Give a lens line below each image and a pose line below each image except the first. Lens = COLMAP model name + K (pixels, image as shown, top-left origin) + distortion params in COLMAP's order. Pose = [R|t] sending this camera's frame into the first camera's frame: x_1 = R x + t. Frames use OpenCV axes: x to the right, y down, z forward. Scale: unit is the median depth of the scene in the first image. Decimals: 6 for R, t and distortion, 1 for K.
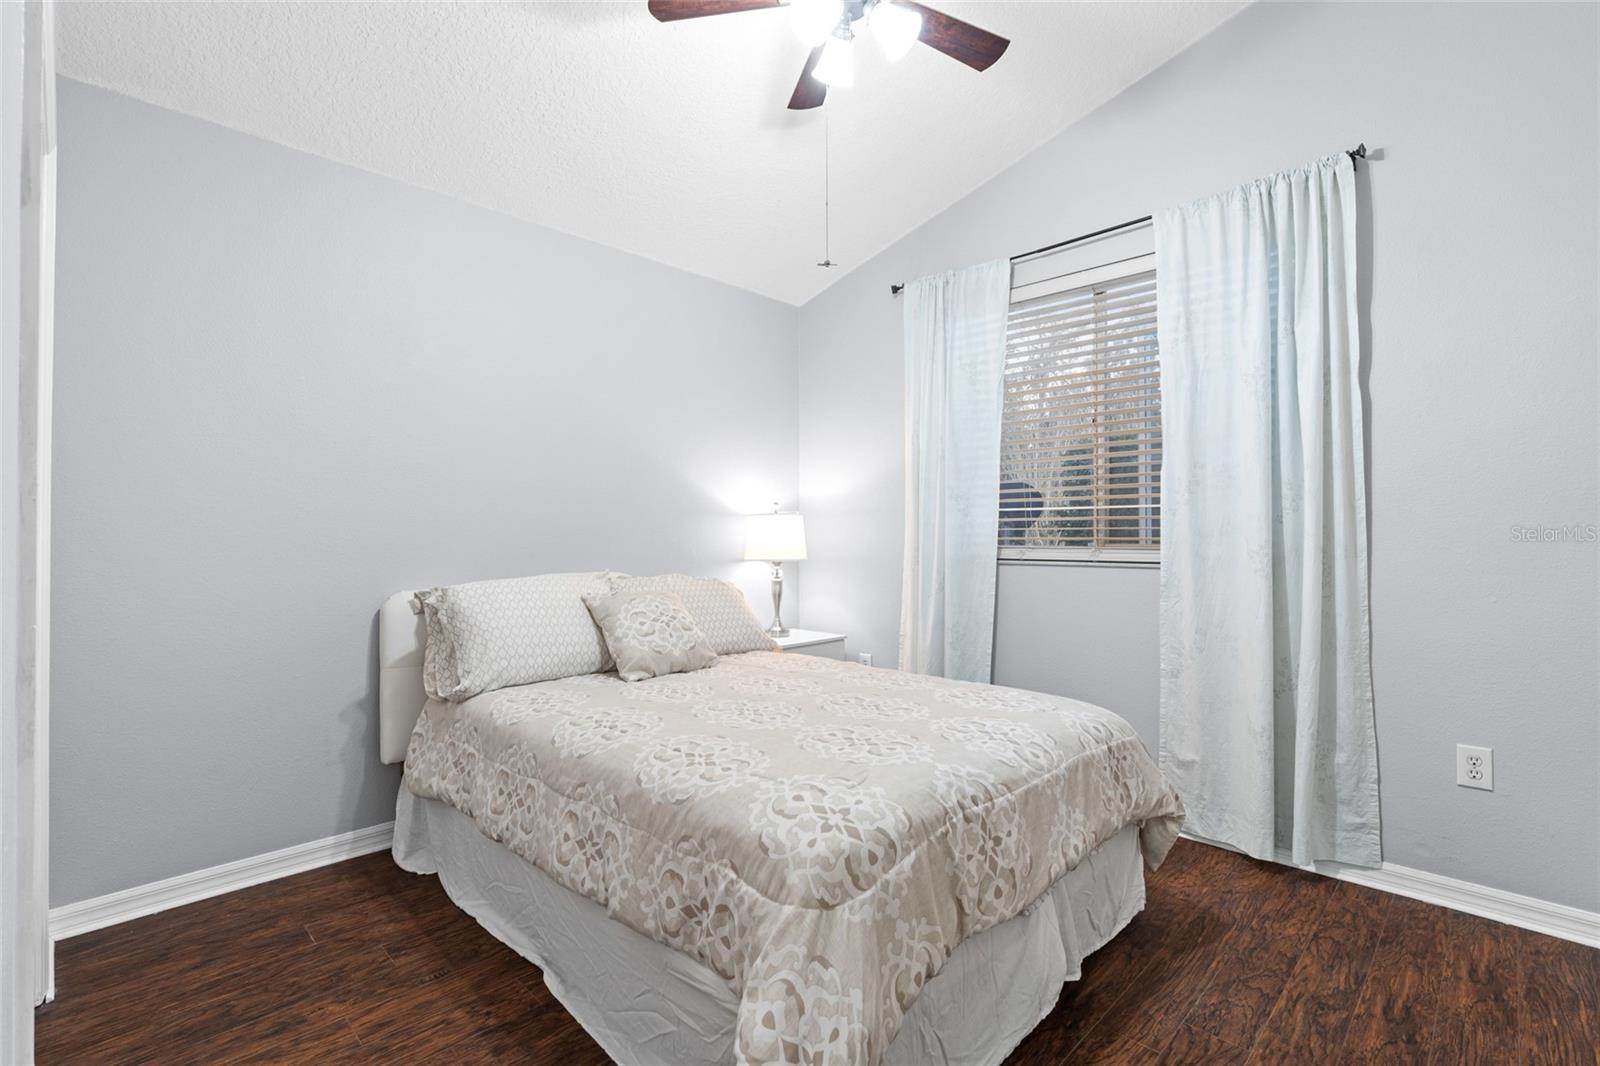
lens RADIAL K [[724.6, 0, 801.9], [0, 724.6, 531.1], [0, 0, 1]] dist [-0.010346, 0.004218]
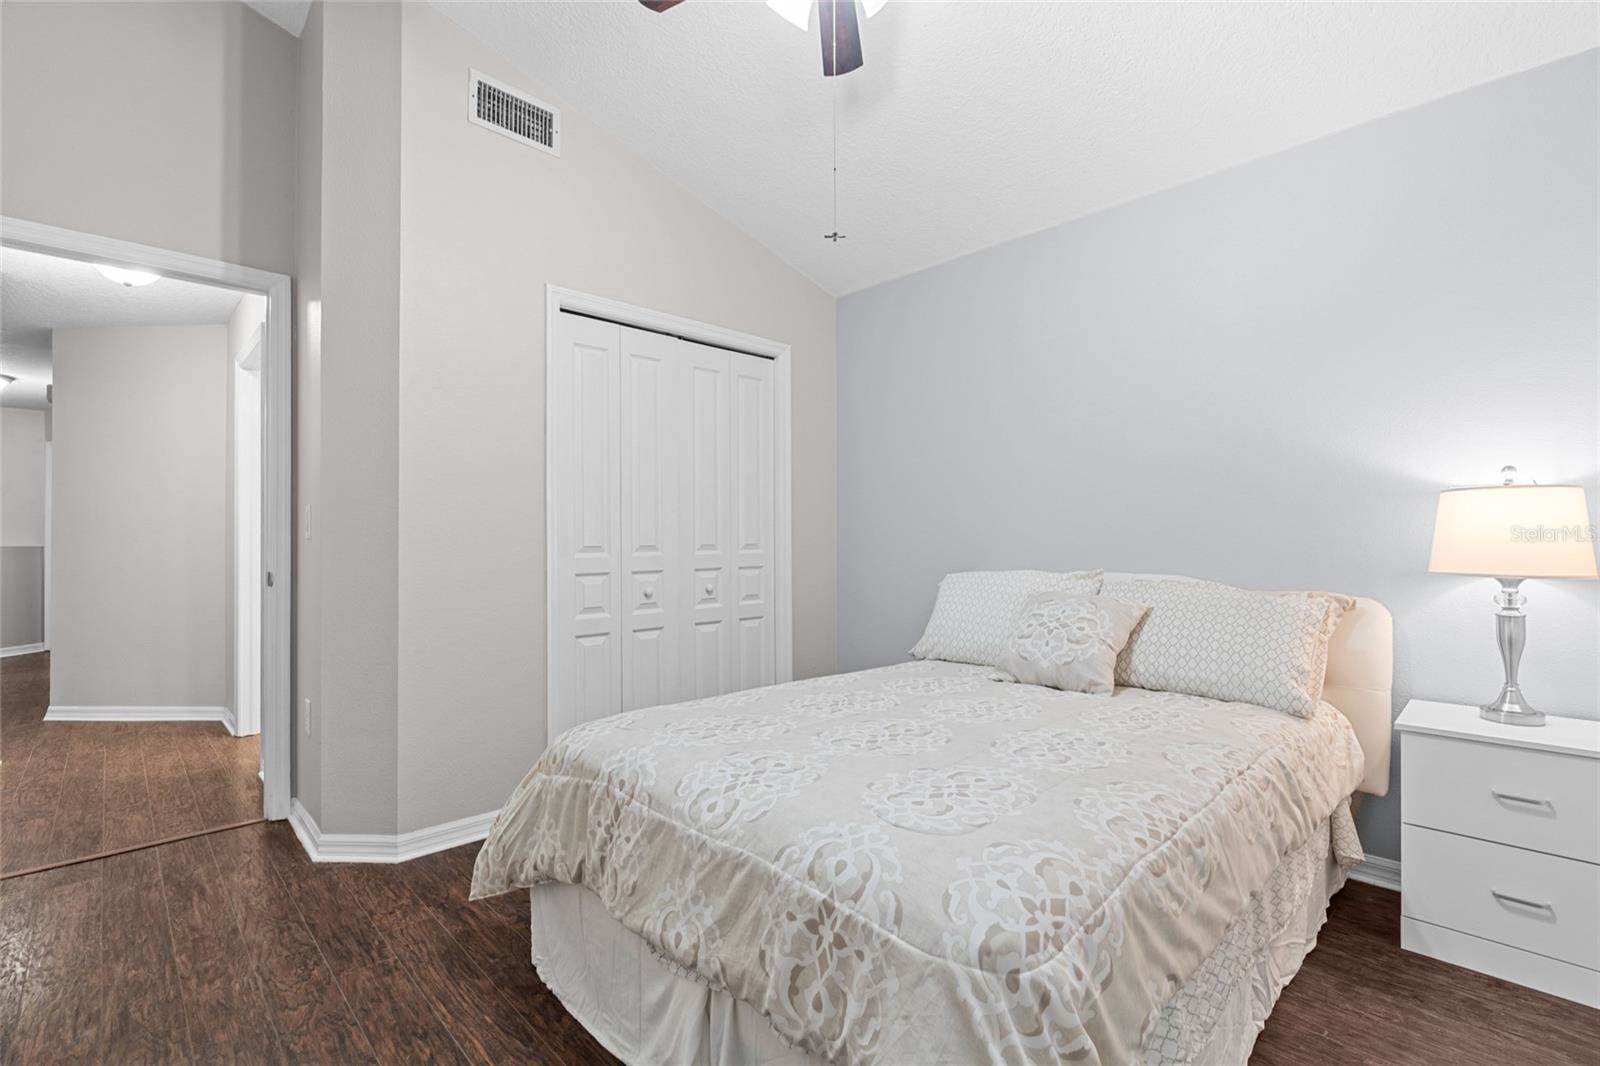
lens RADIAL K [[724.6, 0, 808.6], [0, 724.6, 536.6], [0, 0, 1]] dist [-0.010346, 0.004218]
pose [[-0.014225, -0.002331, -0.999896, 1.129486], [0.010071, 0.999946, -0.002474, 0.018574], [0.999848, -0.010105, -0.014200, 1.140299]]
